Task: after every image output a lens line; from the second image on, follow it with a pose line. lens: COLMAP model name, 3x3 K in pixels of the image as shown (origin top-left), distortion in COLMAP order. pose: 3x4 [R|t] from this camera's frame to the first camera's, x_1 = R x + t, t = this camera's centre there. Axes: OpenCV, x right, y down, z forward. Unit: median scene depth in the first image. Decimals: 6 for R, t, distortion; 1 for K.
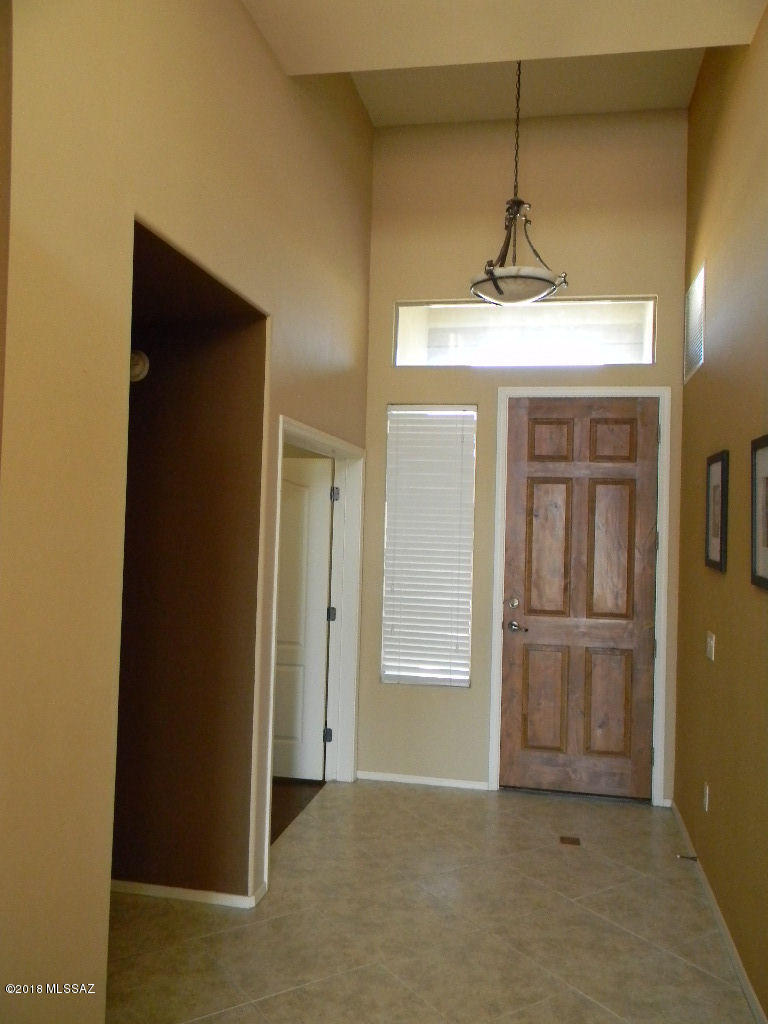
lens RADIAL K [[824.9, 0, 387.8], [0, 824.9, 516.3], [0, 0, 1]] dist [0.031703, -0.027481]
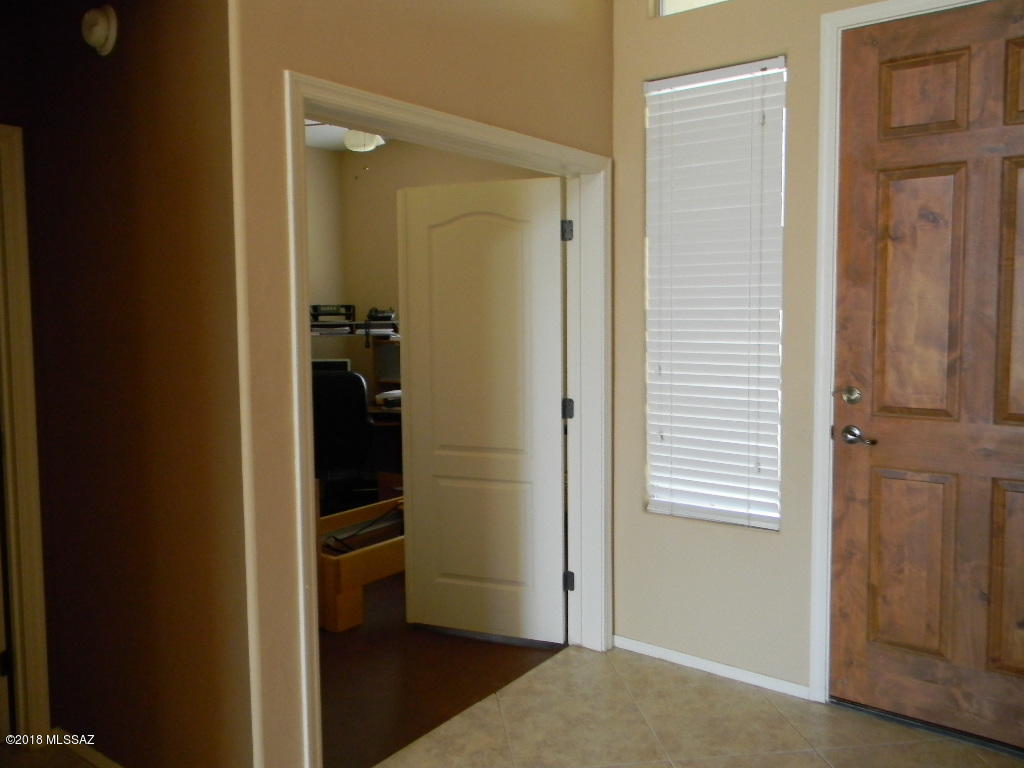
lens RADIAL K [[824.9, 0, 508.1], [0, 824.9, 375.0], [0, 0, 1]] dist [0.031703, -0.027481]
pose [[0.897469, -0.001133, -0.441077, 0.192052], [0.038485, 0.996384, 0.075747, 0.038108], [0.439396, -0.084955, 0.894267, 0.377201]]
